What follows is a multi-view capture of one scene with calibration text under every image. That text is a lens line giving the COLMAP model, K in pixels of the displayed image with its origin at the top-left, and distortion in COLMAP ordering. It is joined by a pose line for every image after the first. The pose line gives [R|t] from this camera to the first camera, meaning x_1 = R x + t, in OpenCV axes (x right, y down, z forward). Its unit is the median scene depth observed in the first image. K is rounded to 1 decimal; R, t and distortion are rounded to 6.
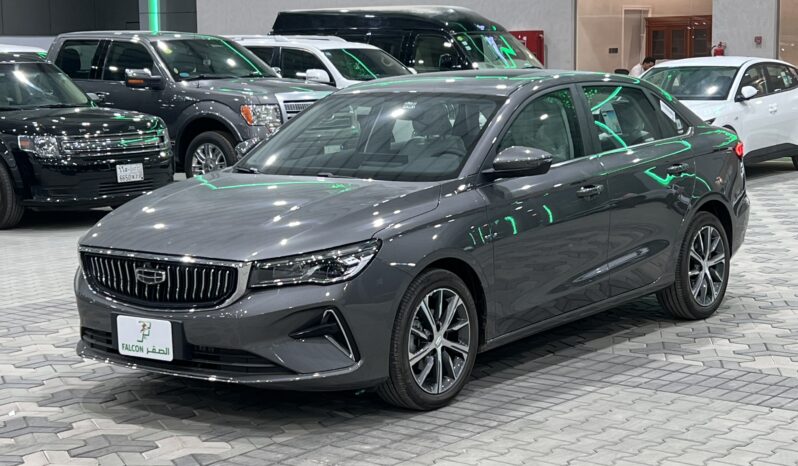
lens RADIAL K [[1443.9, 0, 399.0], [0, 1443.9, 233.0], [0, 0, 1]] dist [0.161831, -0.143994]
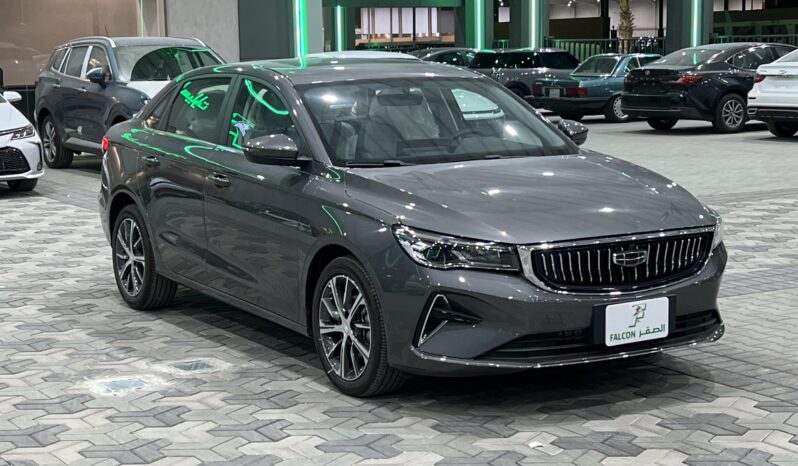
lens RADIAL K [[1443.9, 0, 399.0], [0, 1443.9, 233.0], [0, 0, 1]] dist [0.161831, -0.143994]
pose [[0.367409, -0.110025, 0.923529, -1.126805], [0.123432, 0.989963, 0.068835, -0.073216], [-0.921833, 0.088702, 0.377302, 0.775667]]
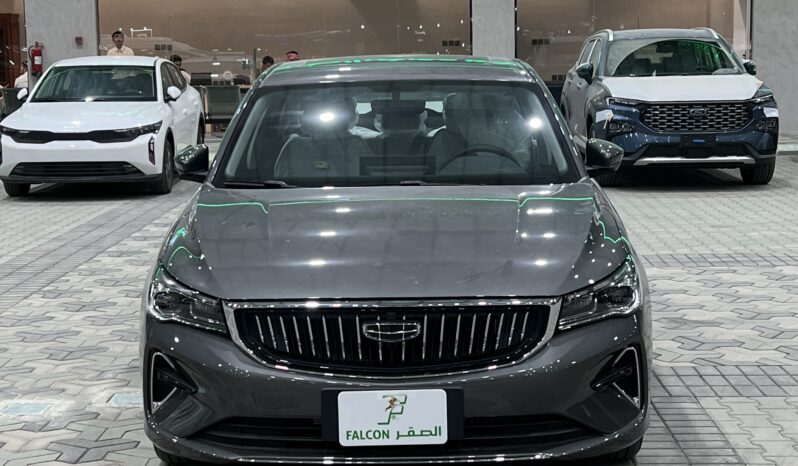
lens RADIAL K [[1443.9, 0, 399.0], [0, 1443.9, 233.0], [0, 0, 1]] dist [0.161831, -0.143994]
pose [[0.802902, -0.071822, 0.591769, -0.590121], [0.075535, 0.996971, 0.018515, -0.031908], [-0.591306, 0.029833, 0.805895, 0.418999]]
